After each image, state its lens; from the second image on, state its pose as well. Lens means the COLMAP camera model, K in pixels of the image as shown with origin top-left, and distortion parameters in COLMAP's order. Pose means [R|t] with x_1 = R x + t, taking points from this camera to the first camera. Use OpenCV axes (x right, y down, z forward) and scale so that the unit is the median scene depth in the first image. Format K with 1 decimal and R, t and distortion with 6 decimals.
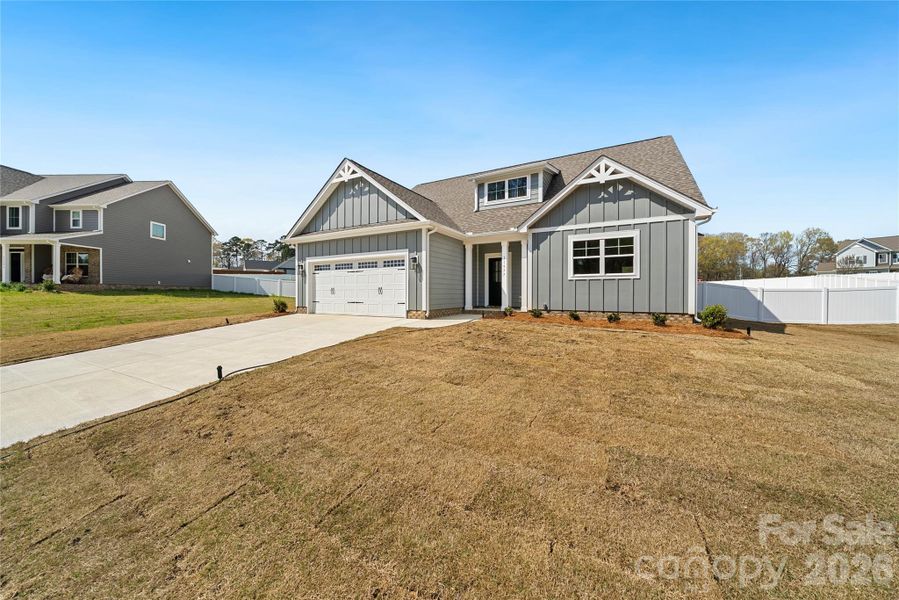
lens RADIAL K [[309.1, 0, 449.5], [0, 309.1, 300.0], [0, 0, 1]] dist [0.000100, 0.000050]
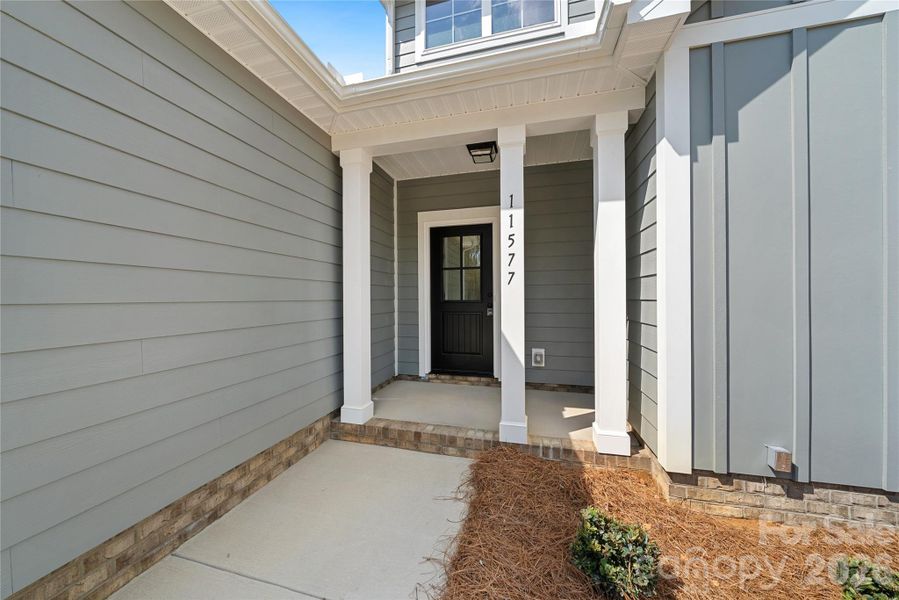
lens RADIAL K [[309.1, 0, 449.5], [0, 309.1, 300.0], [0, 0, 1]] dist [0.000100, 0.000050]
pose [[0.969756, -0.005347, 0.244018, 0.085321], [0.009102, 0.999857, -0.014261, -0.068113], [-0.243907, 0.016051, 0.969666, 0.861954]]
